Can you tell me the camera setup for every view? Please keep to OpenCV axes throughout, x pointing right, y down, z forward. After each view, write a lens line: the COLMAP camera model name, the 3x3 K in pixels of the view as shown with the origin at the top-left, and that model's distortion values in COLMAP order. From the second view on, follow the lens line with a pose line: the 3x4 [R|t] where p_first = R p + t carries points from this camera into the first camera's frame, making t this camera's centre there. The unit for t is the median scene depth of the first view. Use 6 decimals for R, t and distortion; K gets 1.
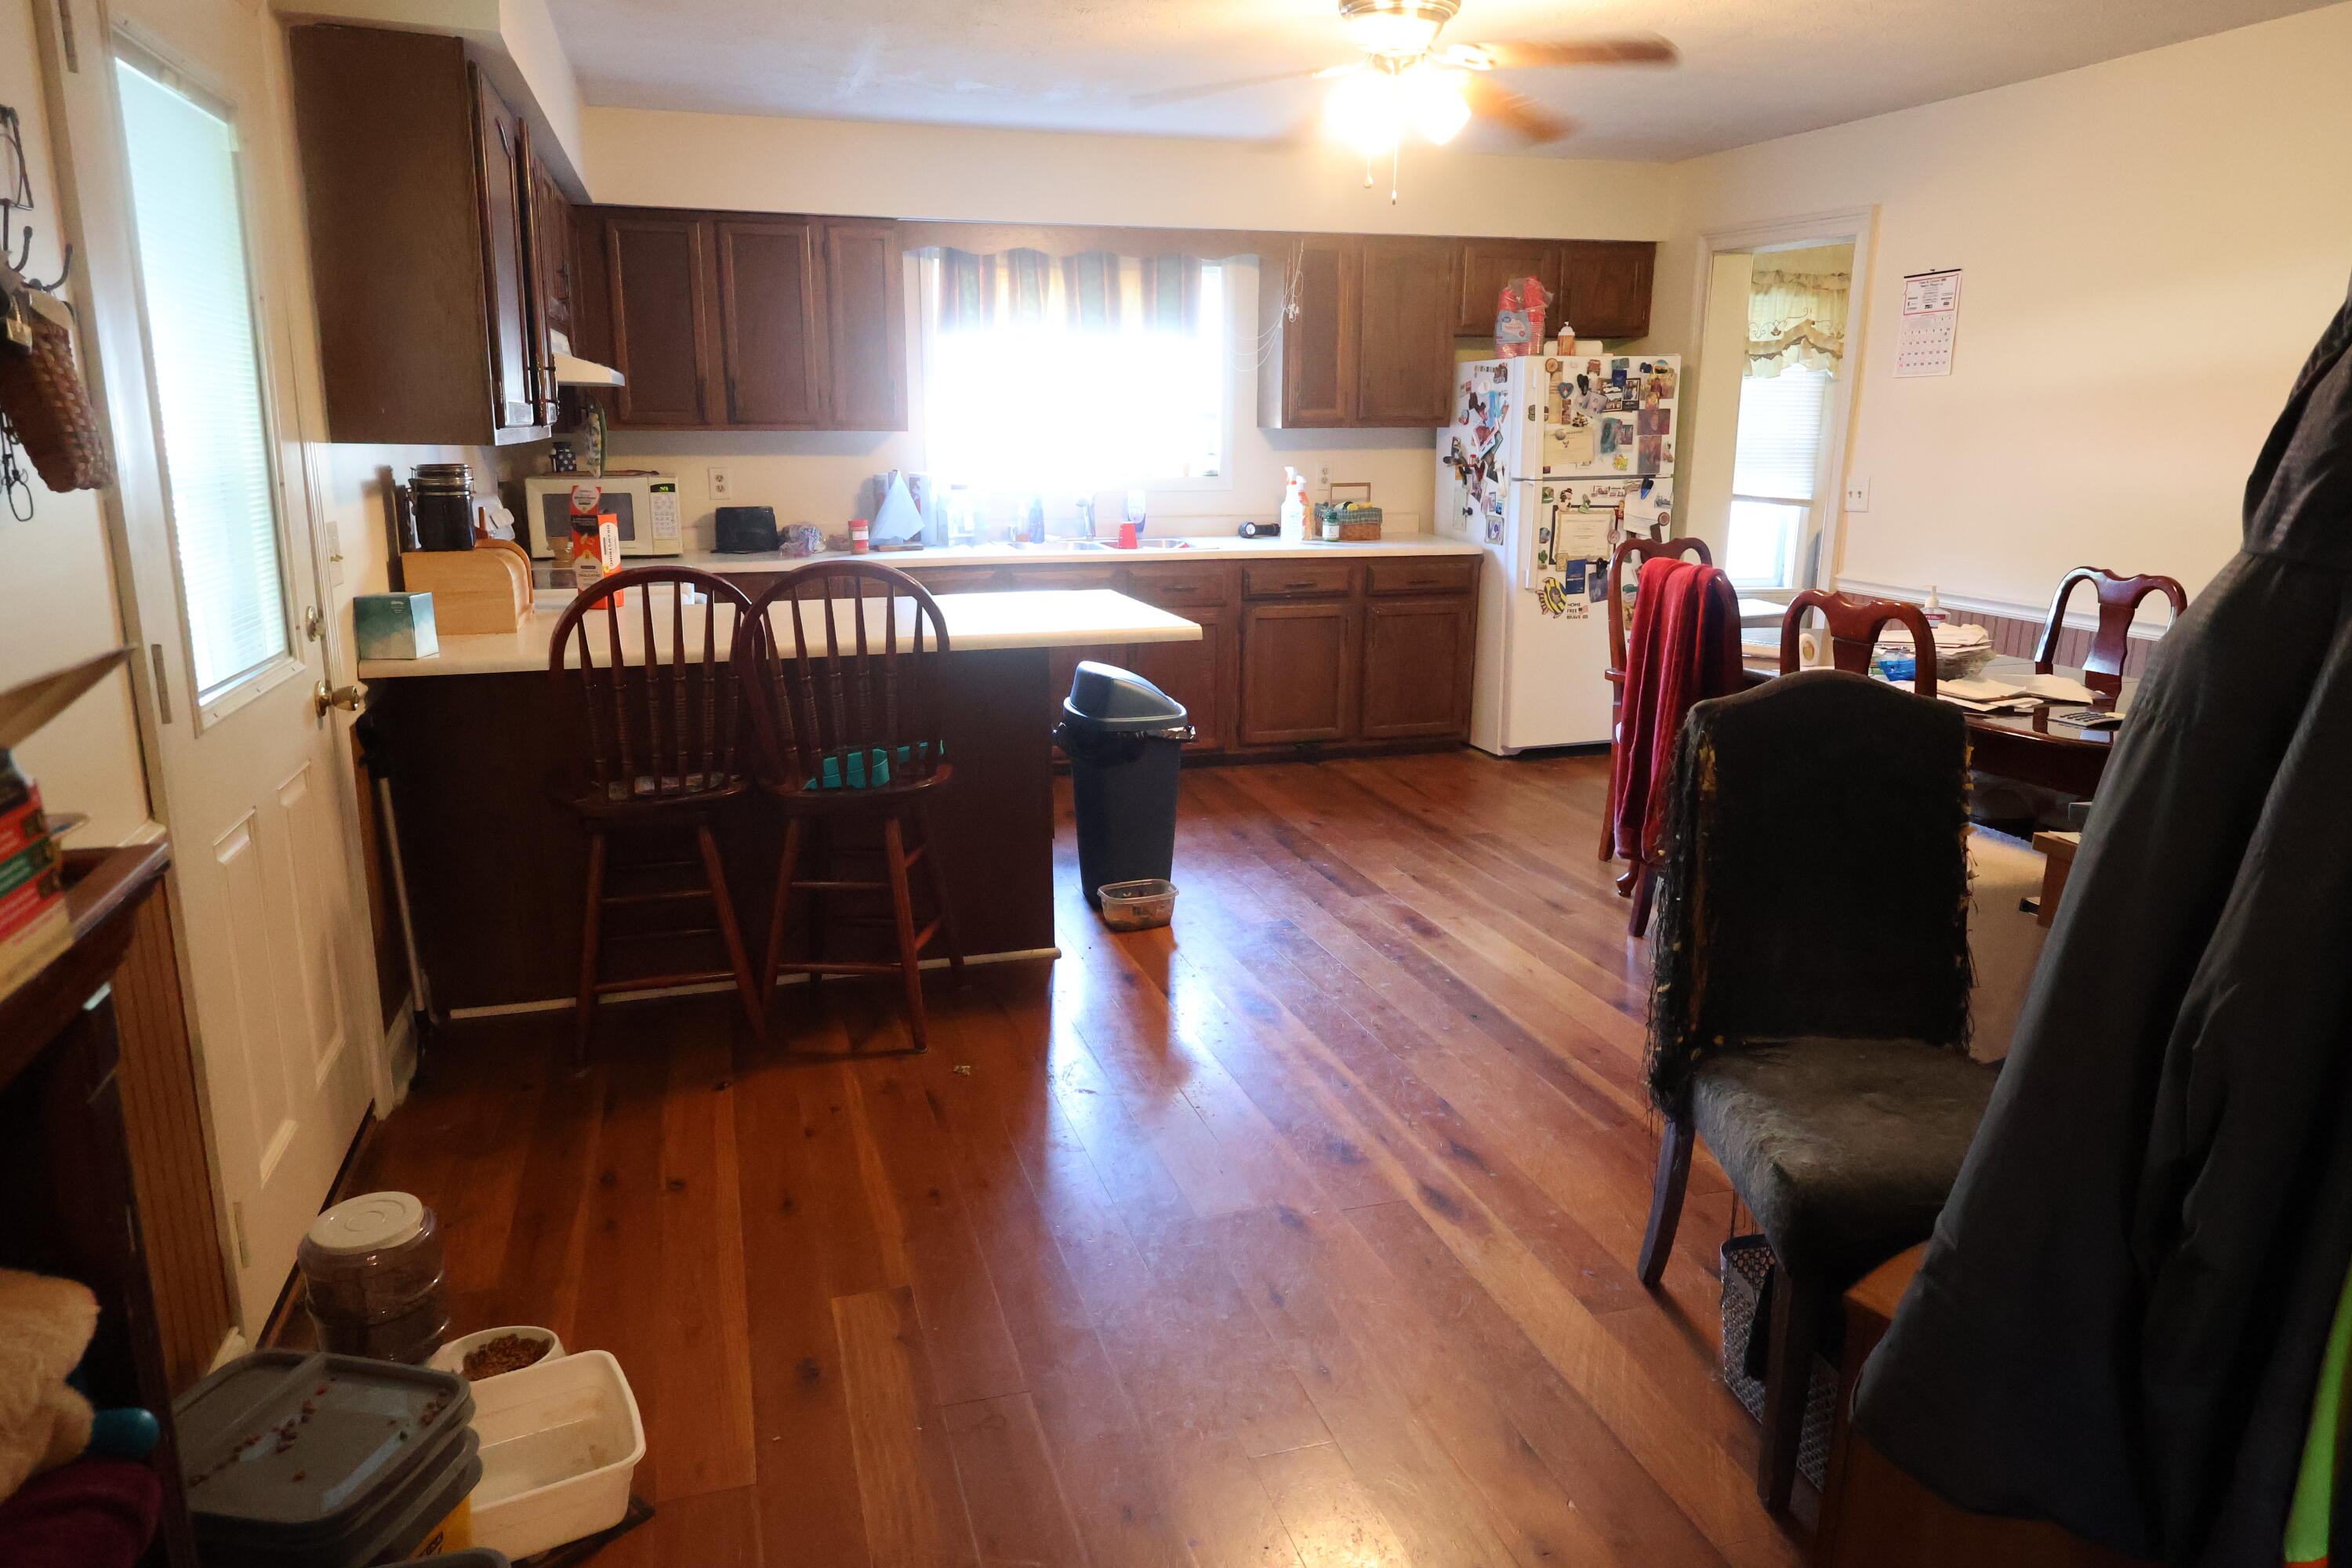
lens RADIAL K [[1534.6, 0, 1167.6], [0, 1534.6, 779.5], [0, 0, 1]] dist [0.006892, -0.004333]
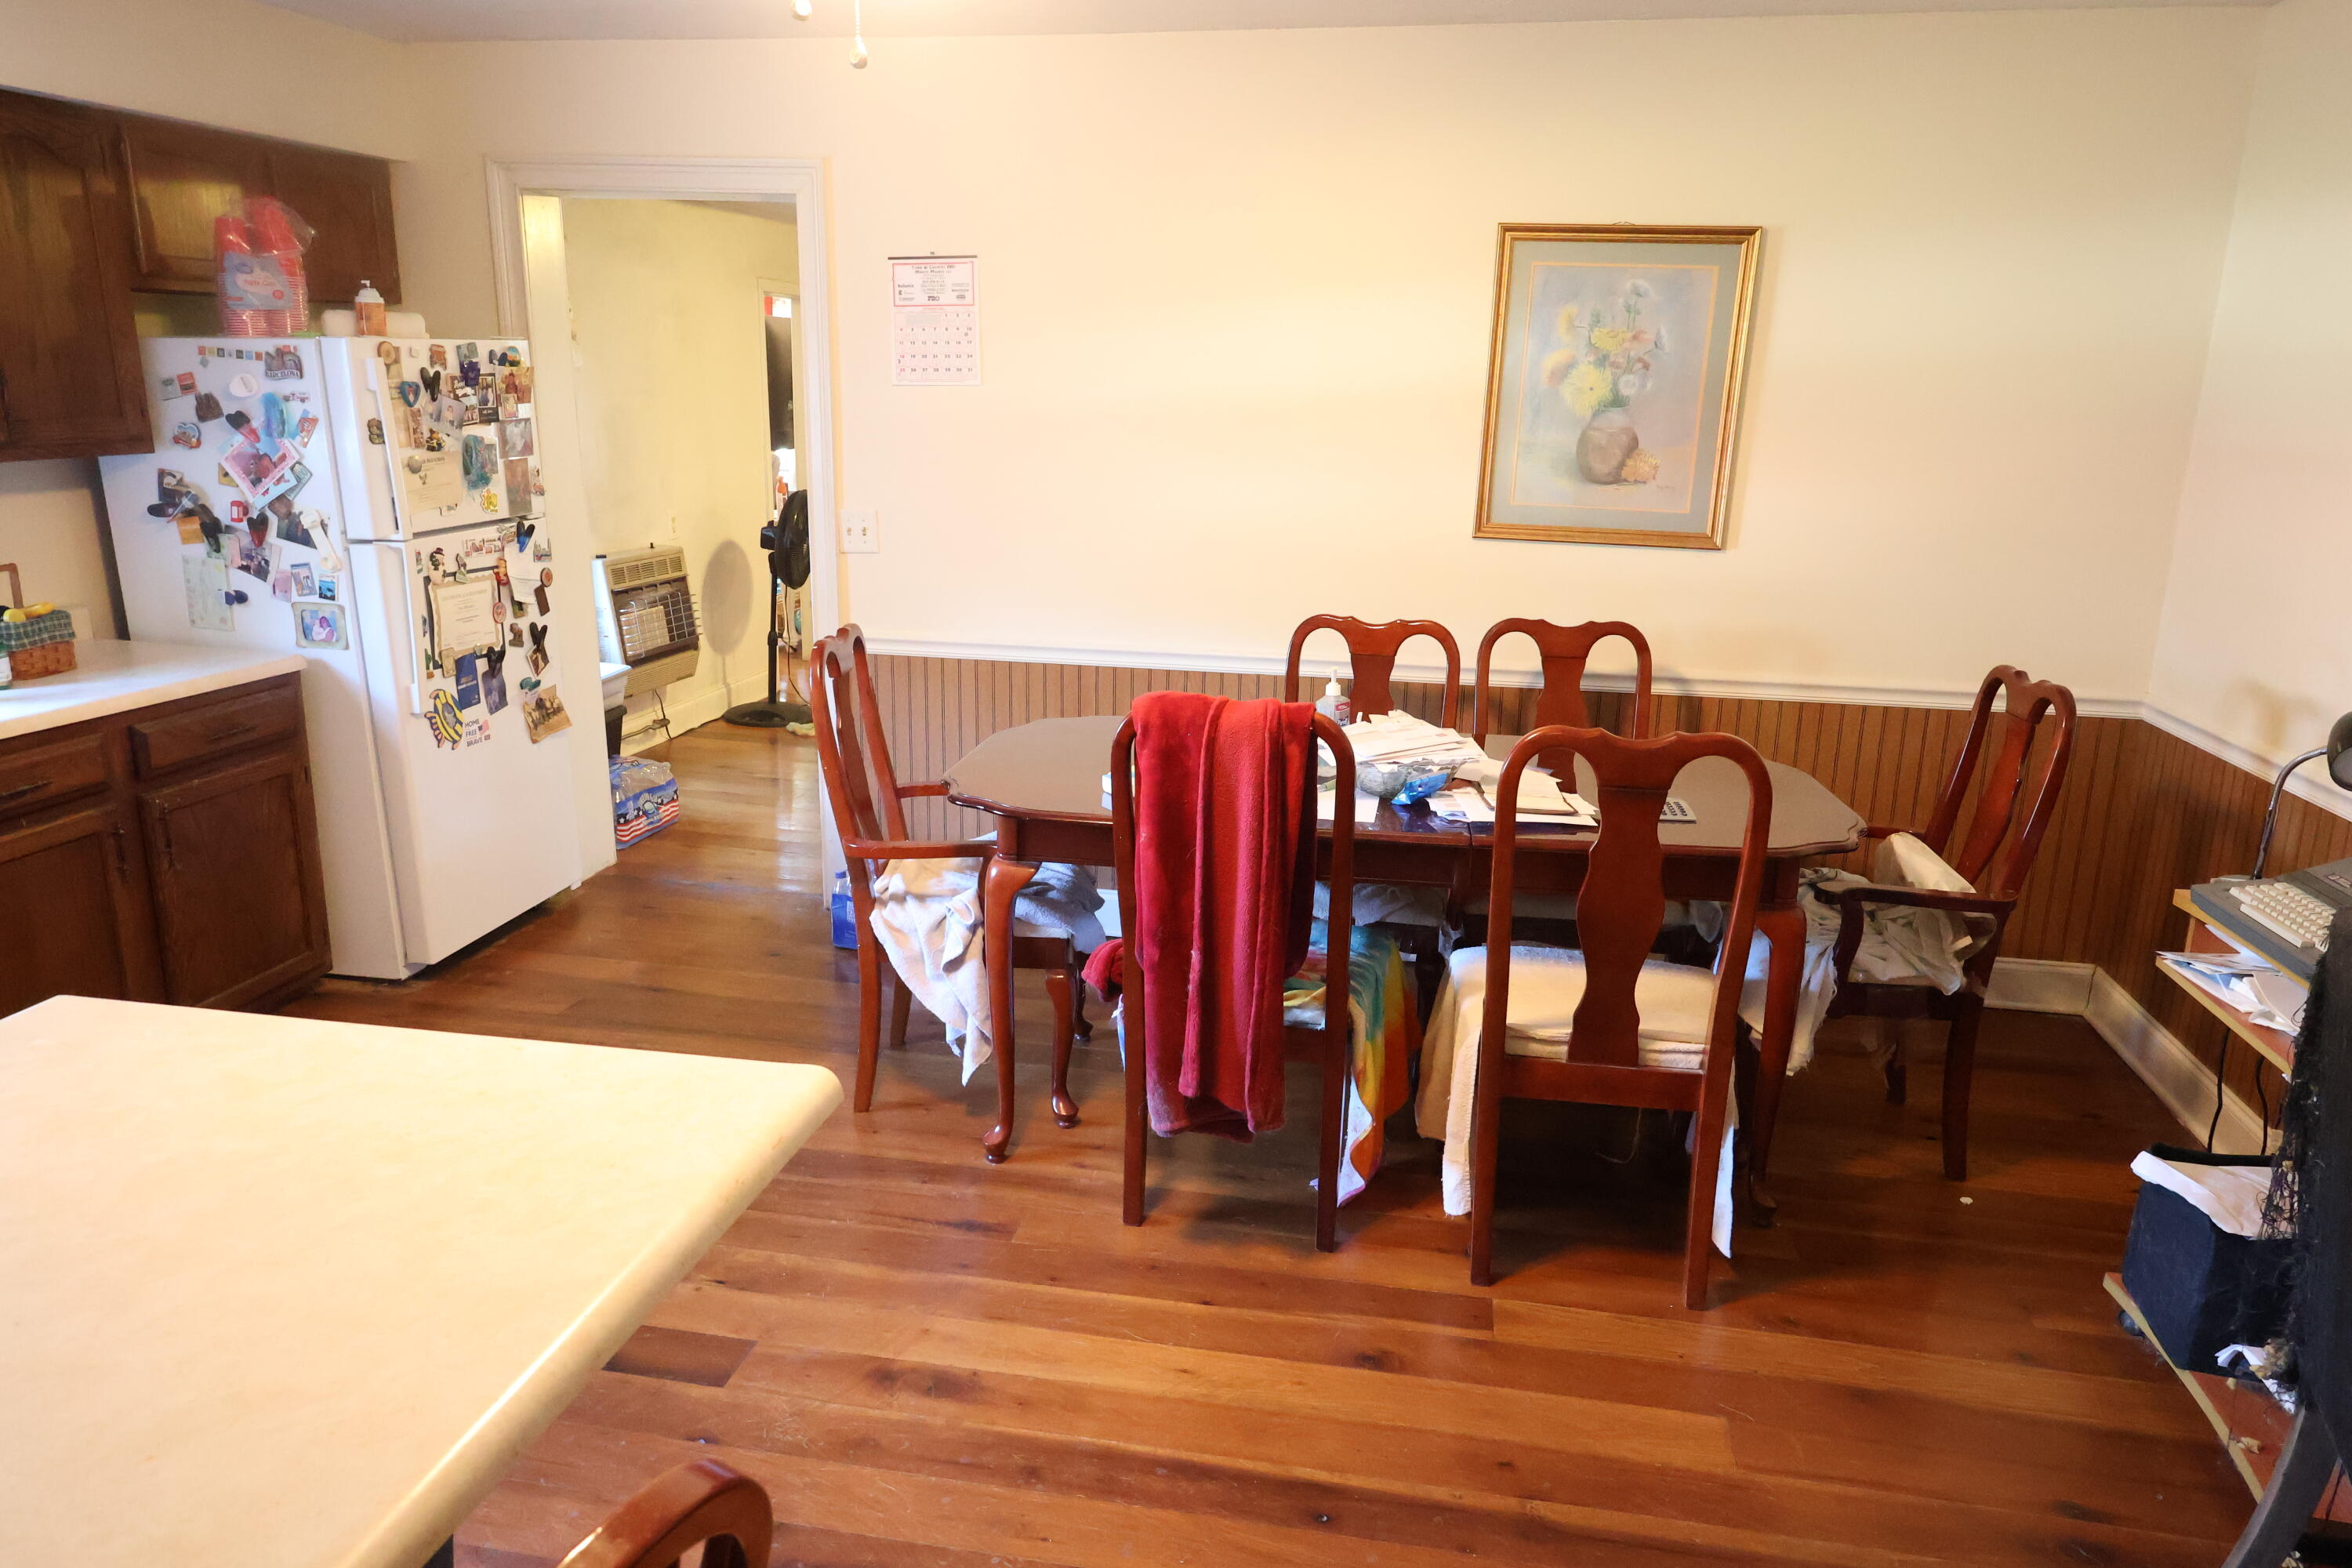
lens RADIAL K [[1534.6, 0, 1186.3], [0, 1534.6, 781.6], [0, 0, 1]] dist [0.006892, -0.004333]
pose [[0.467676, -0.222233, 0.855507, -0.158144], [0.193466, 0.970145, 0.146251, -0.128842], [-0.862467, 0.097113, 0.496708, 0.427377]]
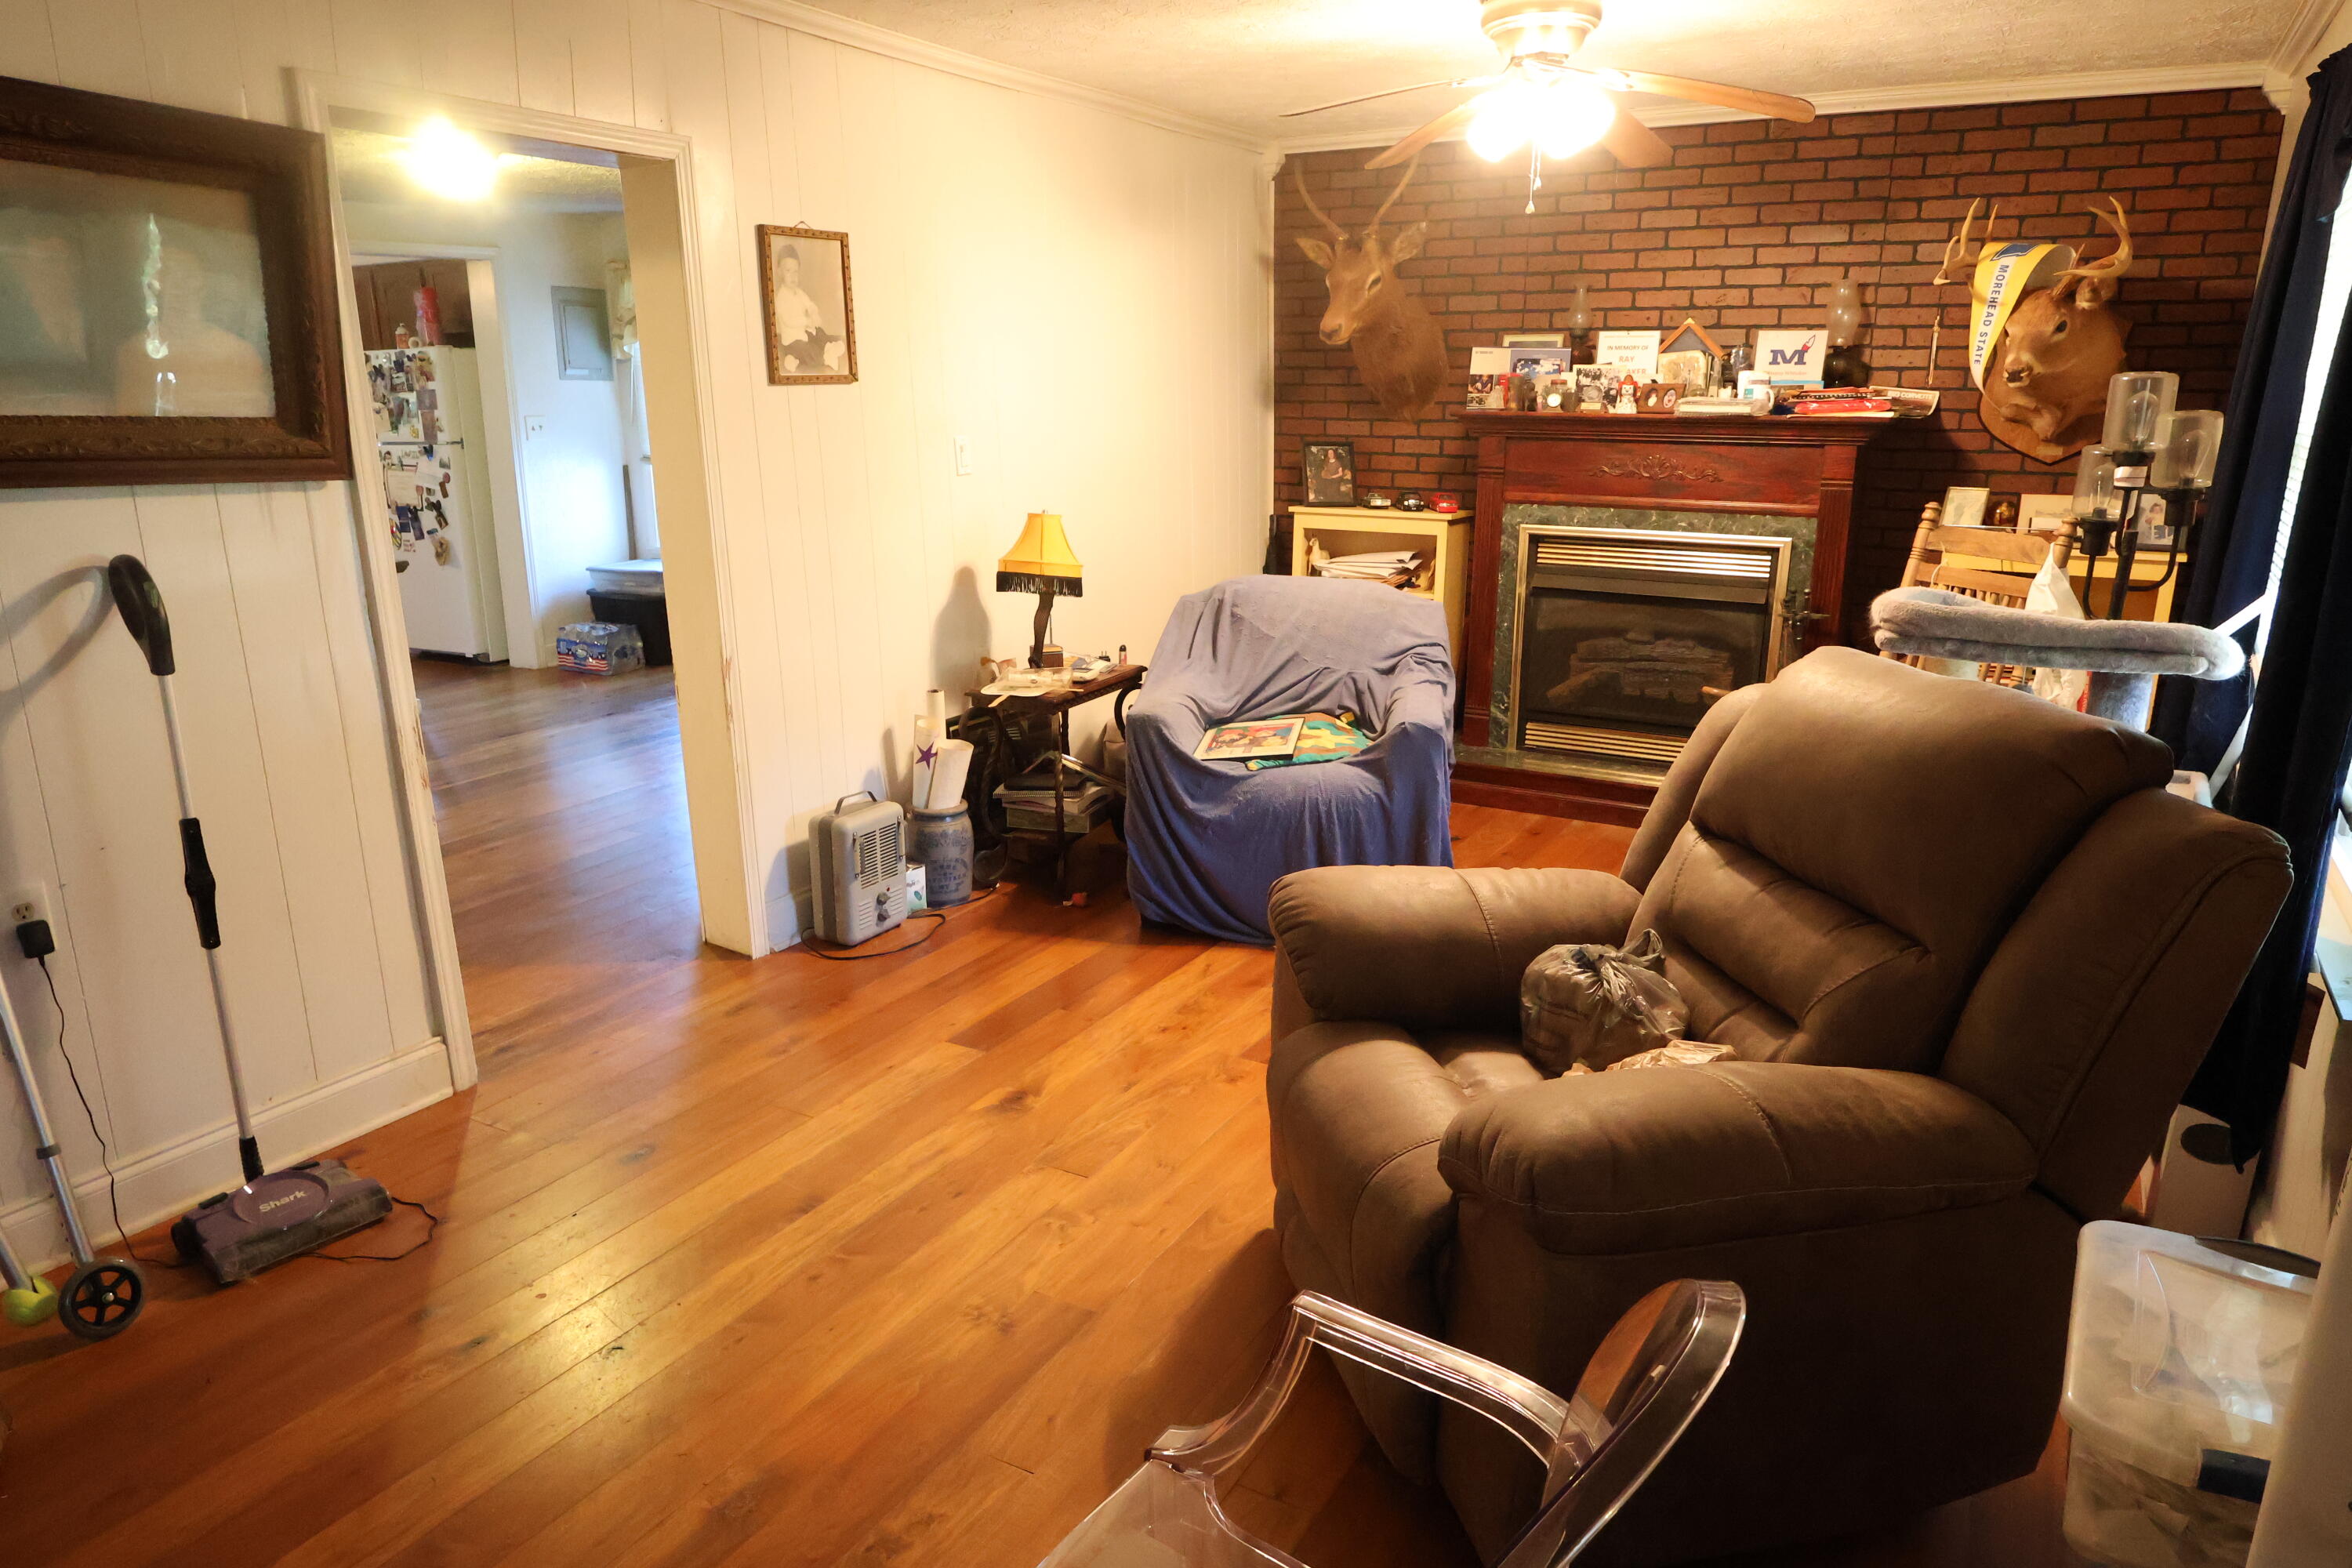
lens RADIAL K [[1534.6, 0, 1174.6], [0, 1534.6, 783.0], [0, 0, 1]] dist [0.006892, -0.004333]
pose [[0.684522, 0.173242, -0.708108, 1.703052], [-0.166075, 0.982869, 0.079920, -0.126697], [0.709823, 0.062892, 0.701566, 0.570916]]
